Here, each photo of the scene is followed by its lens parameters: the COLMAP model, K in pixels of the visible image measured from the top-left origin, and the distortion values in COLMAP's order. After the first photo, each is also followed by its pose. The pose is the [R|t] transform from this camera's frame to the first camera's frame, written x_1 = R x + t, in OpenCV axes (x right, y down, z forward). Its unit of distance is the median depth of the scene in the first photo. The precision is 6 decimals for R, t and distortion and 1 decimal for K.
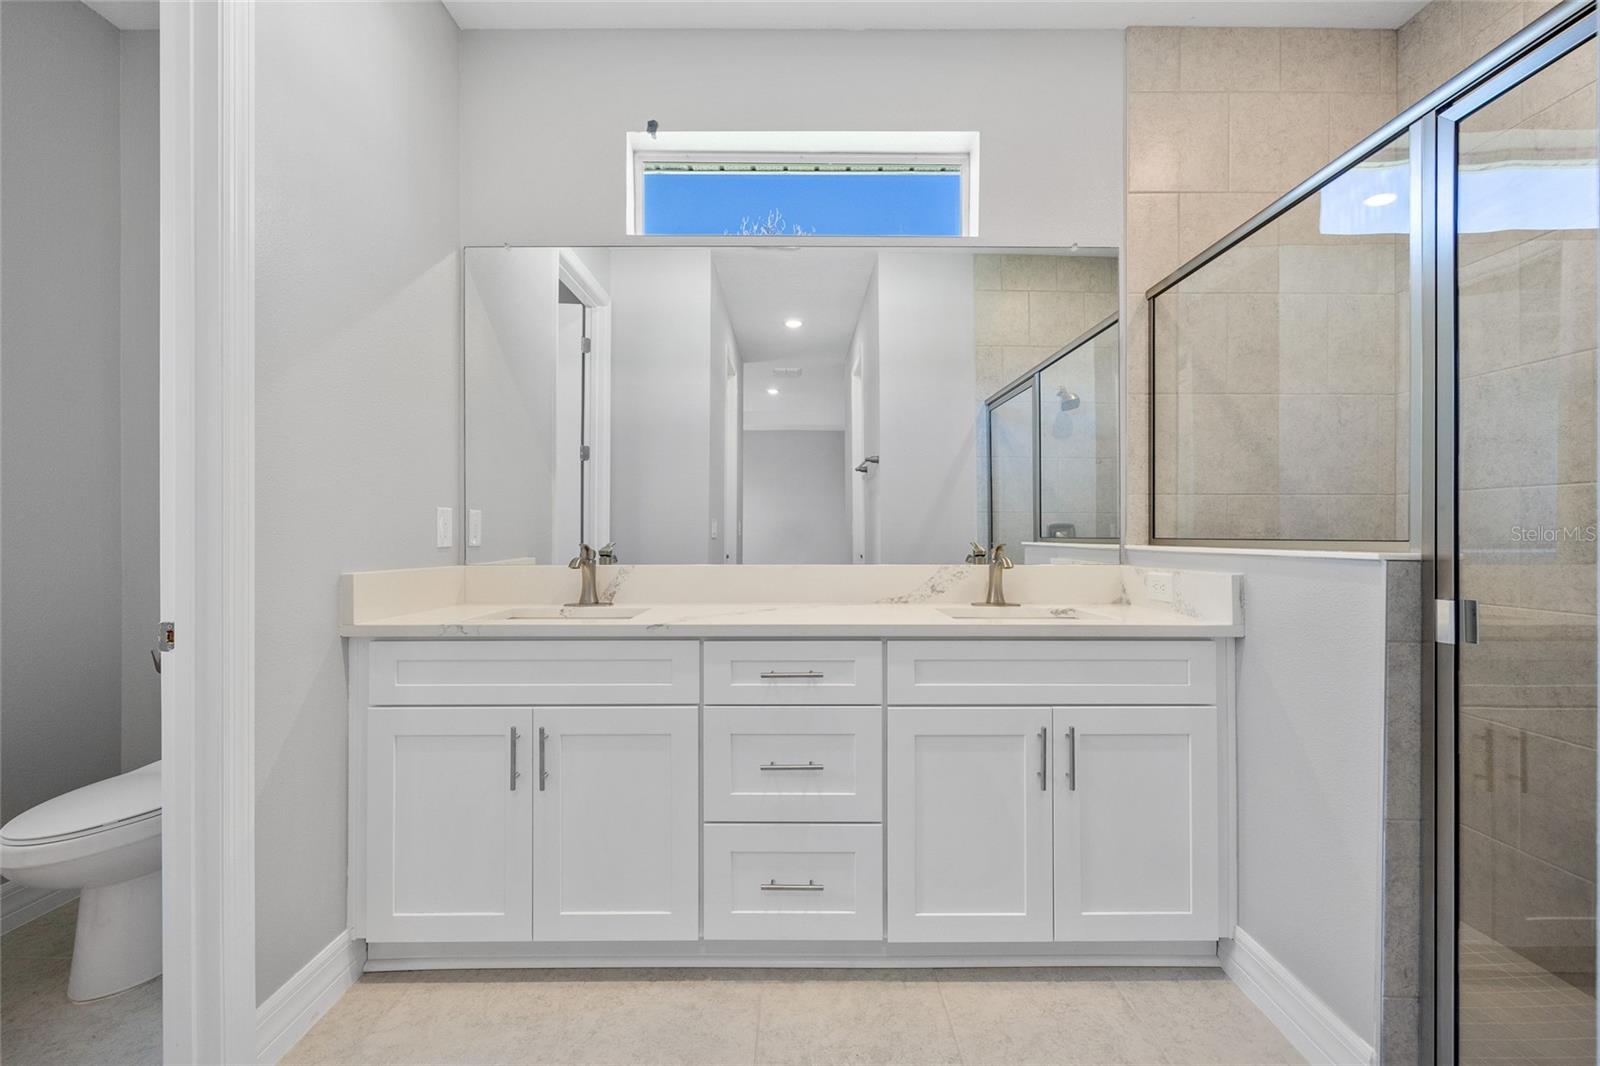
lens RADIAL K [[668.3, 0, 806.1], [0, 668.3, 533.5], [0, 0, 1]] dist [0.001276, 0.000381]
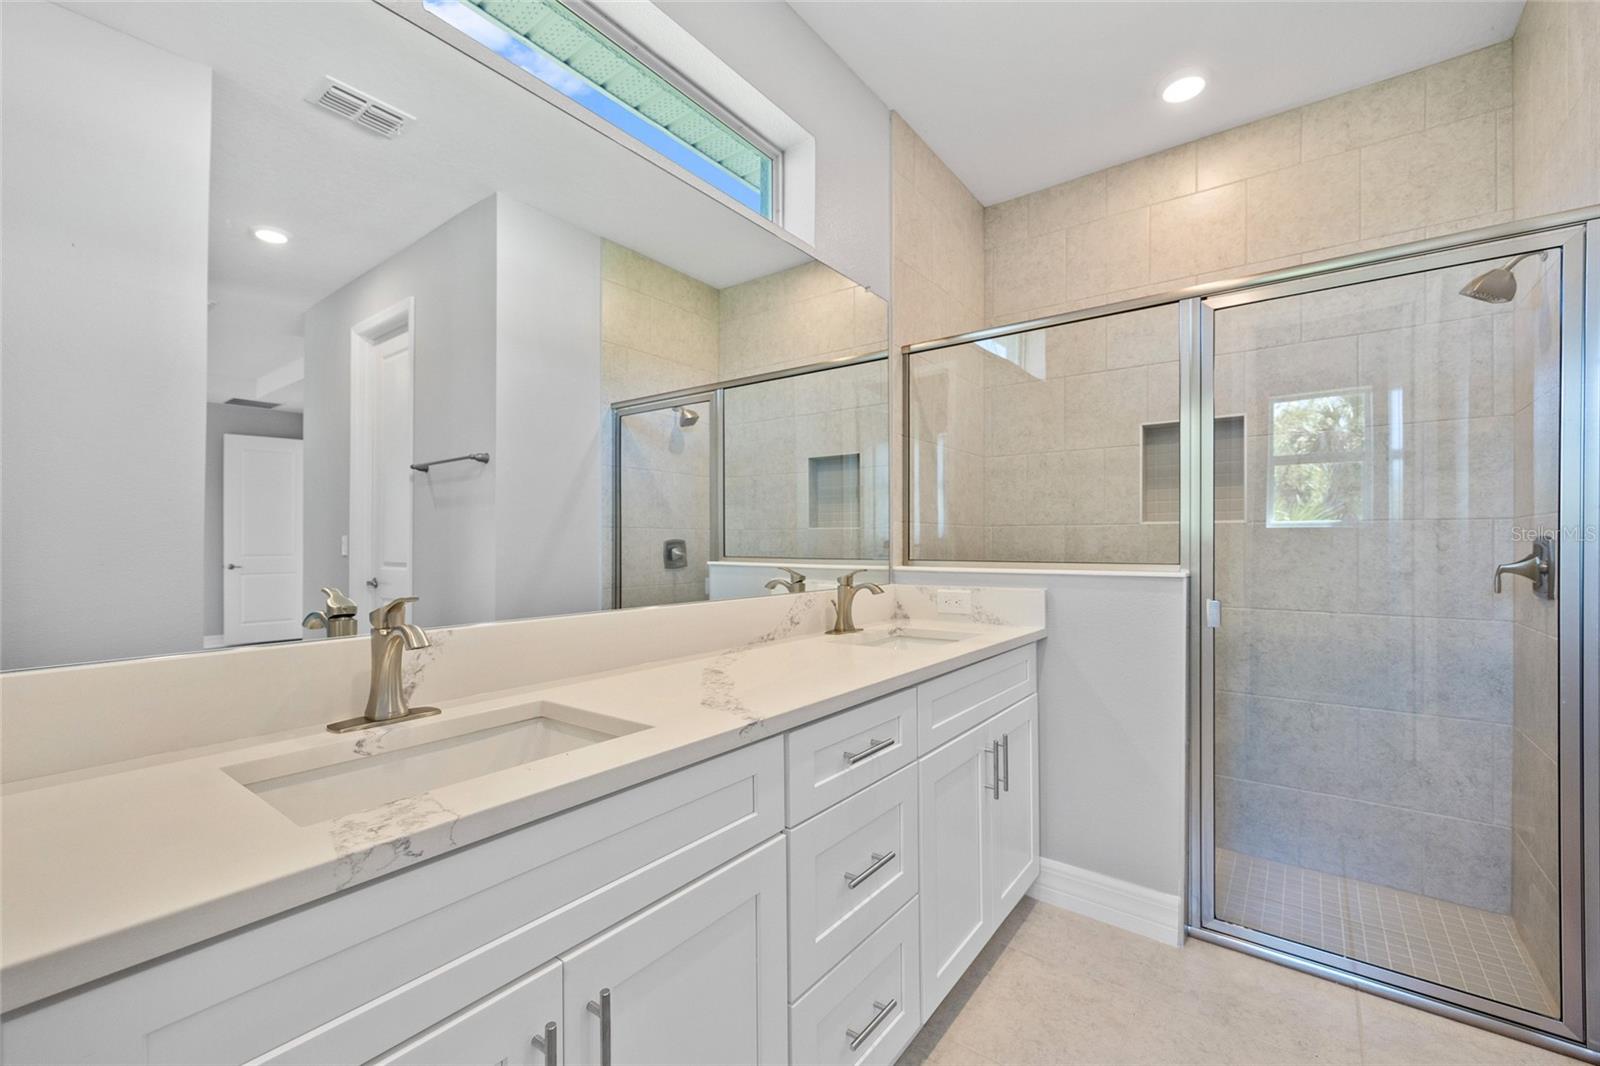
lens RADIAL K [[668.3, 0, 803.8], [0, 668.3, 539.5], [0, 0, 1]] dist [0.001276, 0.000381]
pose [[0.600484, 0.003316, 0.799630, -0.555208], [-0.002829, 0.999994, -0.002022, -0.027097], [-0.799632, -0.001048, 0.600490, 0.474991]]
